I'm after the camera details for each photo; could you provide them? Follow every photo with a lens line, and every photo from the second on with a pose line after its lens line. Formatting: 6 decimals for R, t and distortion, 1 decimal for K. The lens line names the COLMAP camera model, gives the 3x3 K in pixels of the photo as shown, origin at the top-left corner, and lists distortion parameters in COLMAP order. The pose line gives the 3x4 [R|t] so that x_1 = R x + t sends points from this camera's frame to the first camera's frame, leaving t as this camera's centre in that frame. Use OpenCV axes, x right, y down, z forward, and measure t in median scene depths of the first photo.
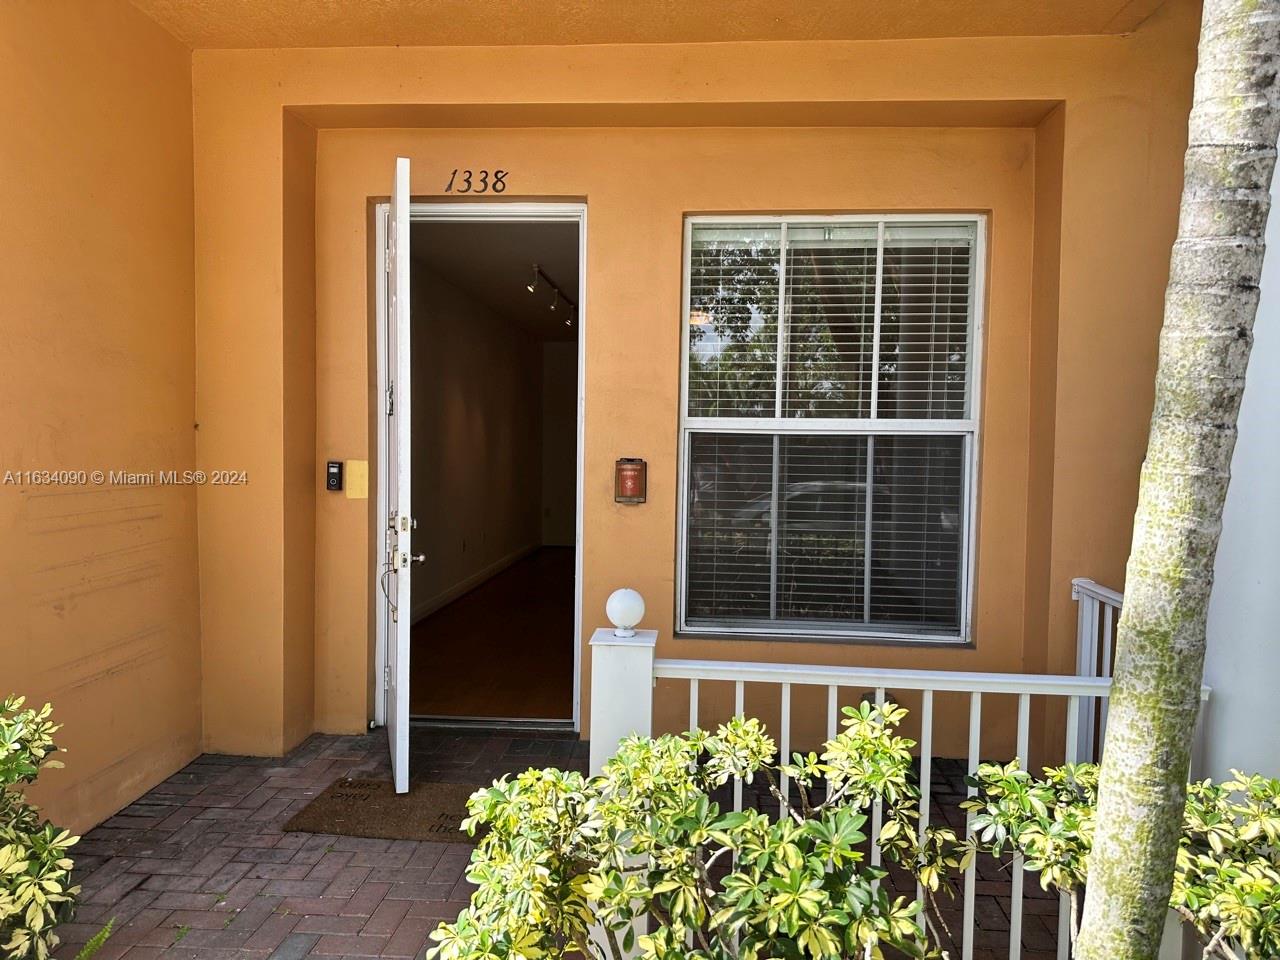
lens RADIAL K [[878.7, 0, 641.3], [0, 878.7, 486.5], [0, 0, 1]] dist [0.030857, -0.017313]
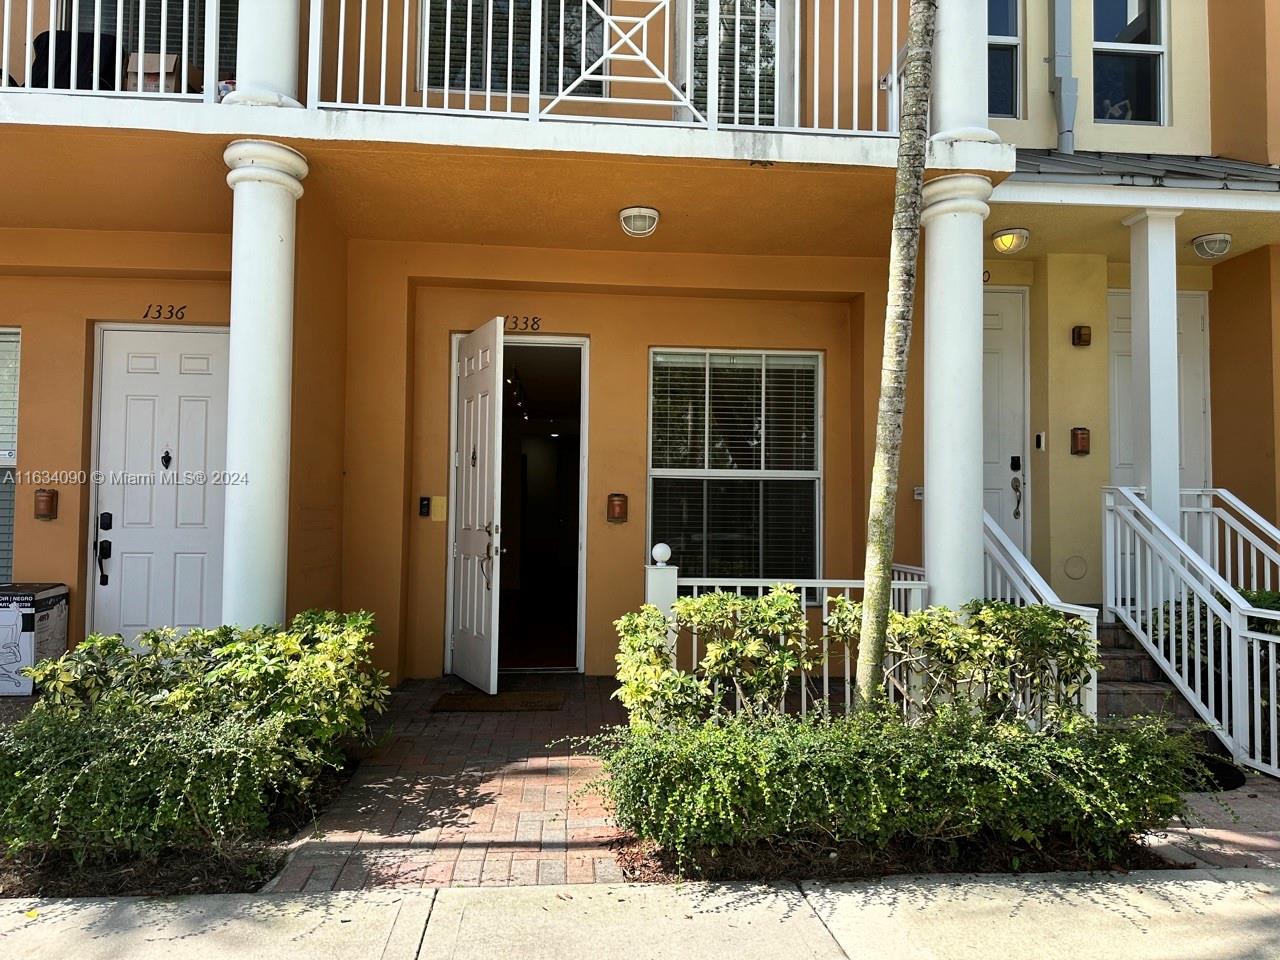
lens RADIAL K [[878.7, 0, 640.4], [0, 878.7, 481.9], [0, 0, 1]] dist [0.030857, -0.017313]
pose [[0.987190, 0.001558, 0.159540, -0.226684], [0.012756, 0.995981, -0.088655, 0.088823], [-0.159037, 0.089555, 0.983202, -0.587057]]
